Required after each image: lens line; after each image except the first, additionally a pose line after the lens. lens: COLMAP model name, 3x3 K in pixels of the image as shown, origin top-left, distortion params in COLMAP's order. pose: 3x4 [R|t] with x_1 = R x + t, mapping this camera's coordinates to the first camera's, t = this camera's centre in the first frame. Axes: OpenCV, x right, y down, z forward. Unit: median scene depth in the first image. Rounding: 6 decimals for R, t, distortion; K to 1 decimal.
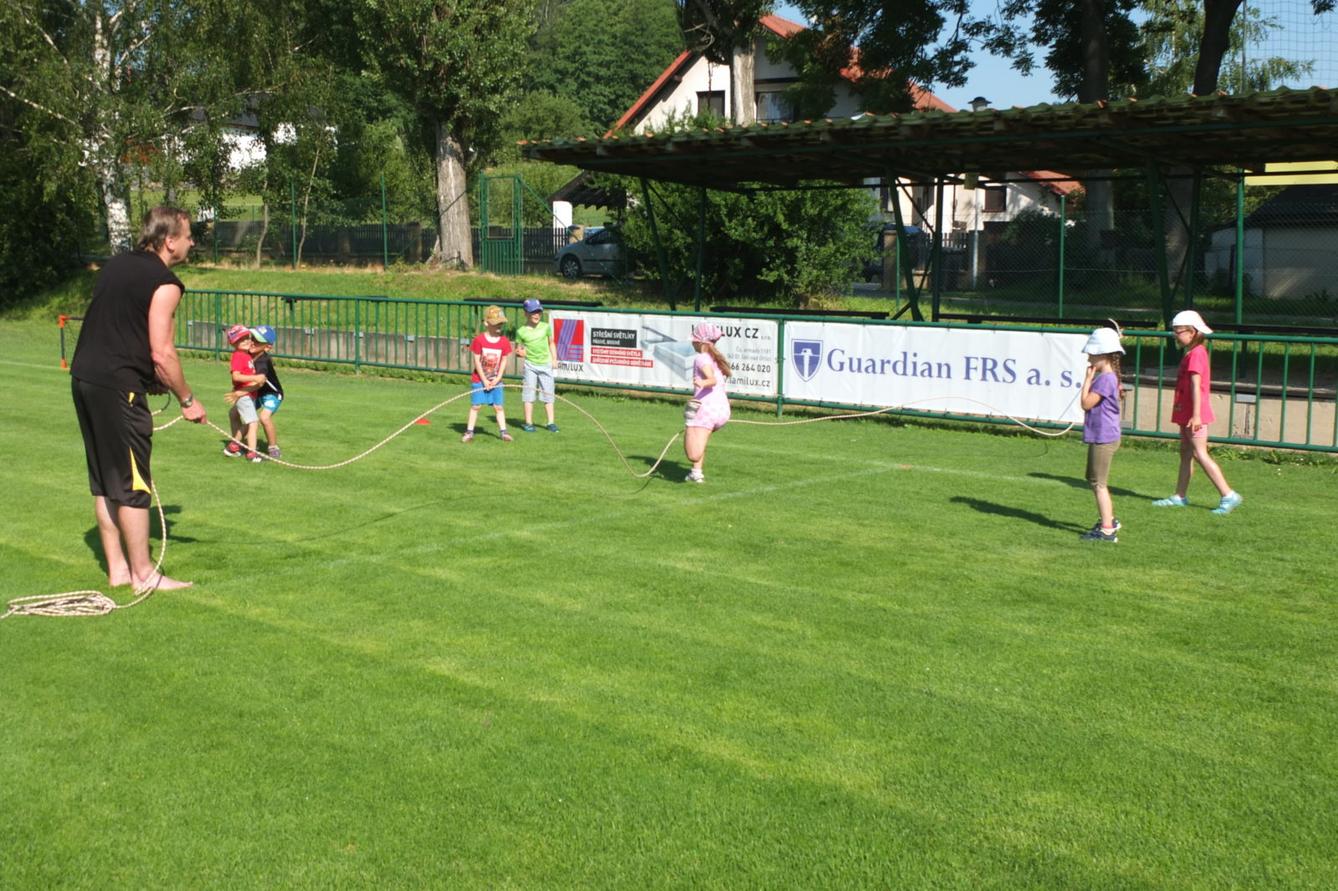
lens RADIAL K [[1472.7, 0, 665.5], [0, 1472.7, 440.8], [0, 0, 1]] dist [-0.025240, 0.000000]
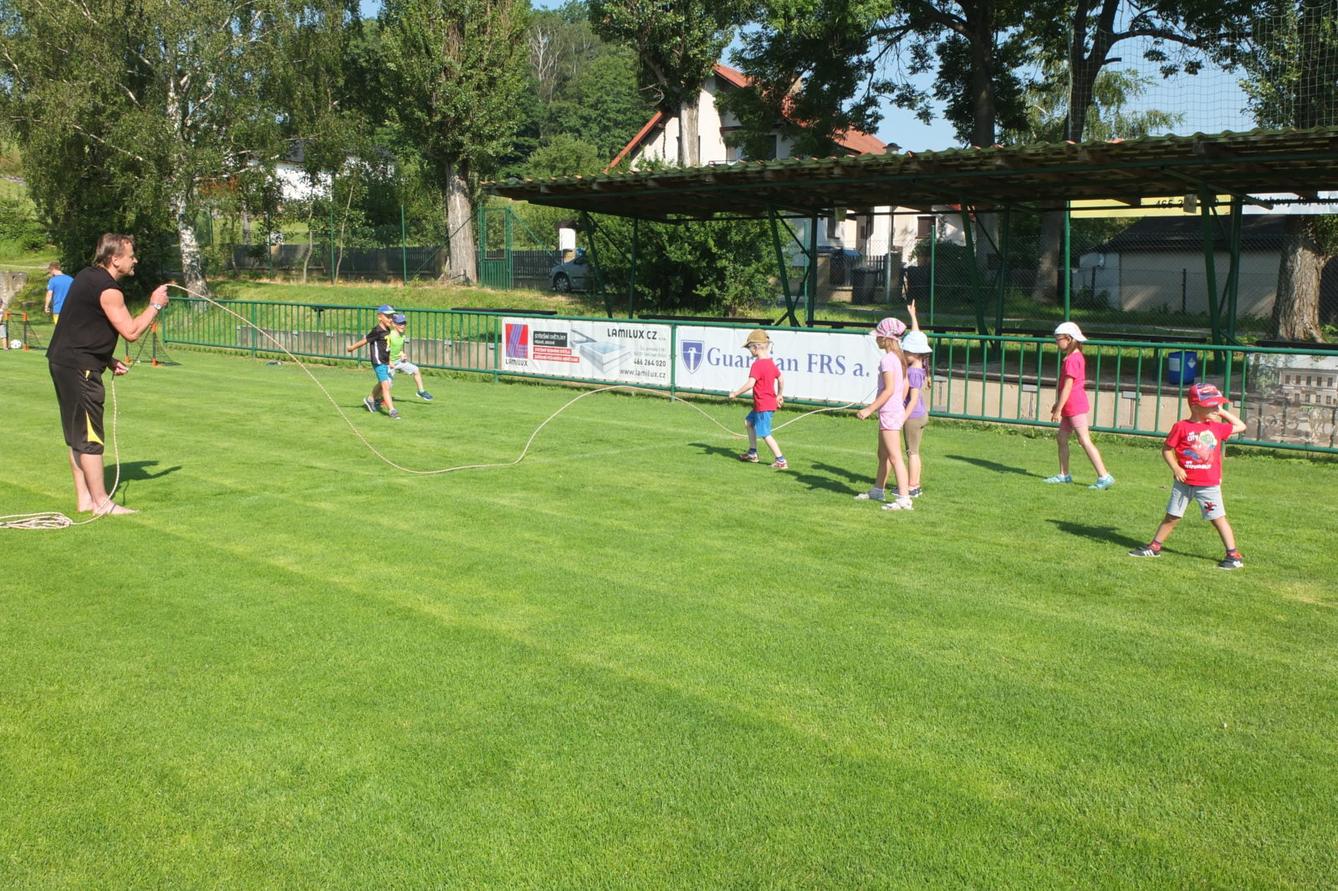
lens RADIAL K [[1240.2, 0, 649.5], [0, 1240.2, 461.3], [0, 0, 1]] dist [-0.028840, 0.000000]
pose [[0.999772, 0.005904, -0.020507, 0.055455], [-0.005390, 0.999672, 0.025040, 0.005814], [0.020648, -0.024924, 0.999476, -0.046016]]
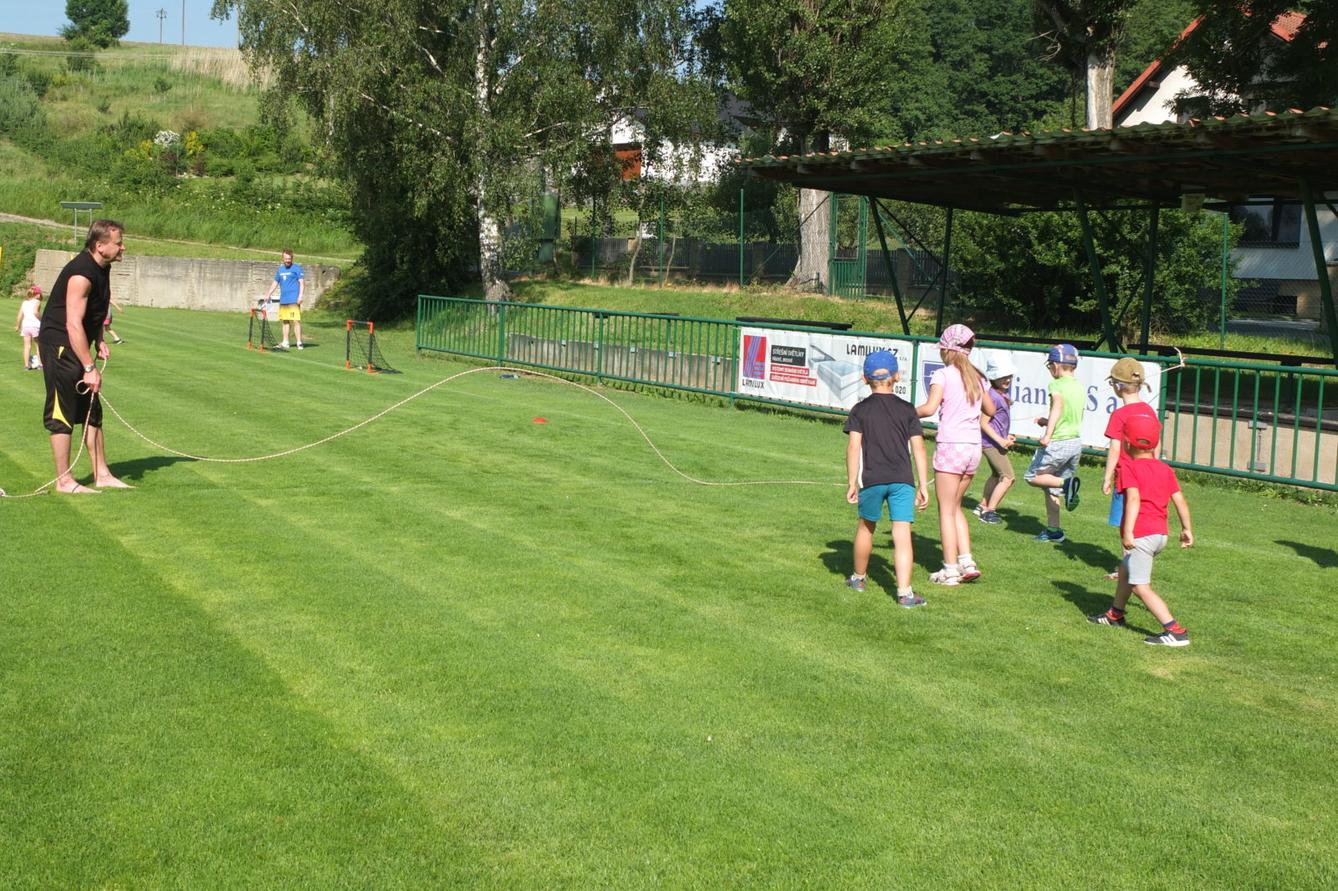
lens RADIAL K [[1696.0, 0, 591.6], [0, 1696.0, 413.4], [0, 0, 1]] dist [-0.071203, 0.000000]
pose [[0.928214, 0.051615, -0.368449, 0.204072], [-0.069390, 0.996970, -0.035146, 0.014199], [0.365519, 0.058189, 0.928983, -0.084625]]
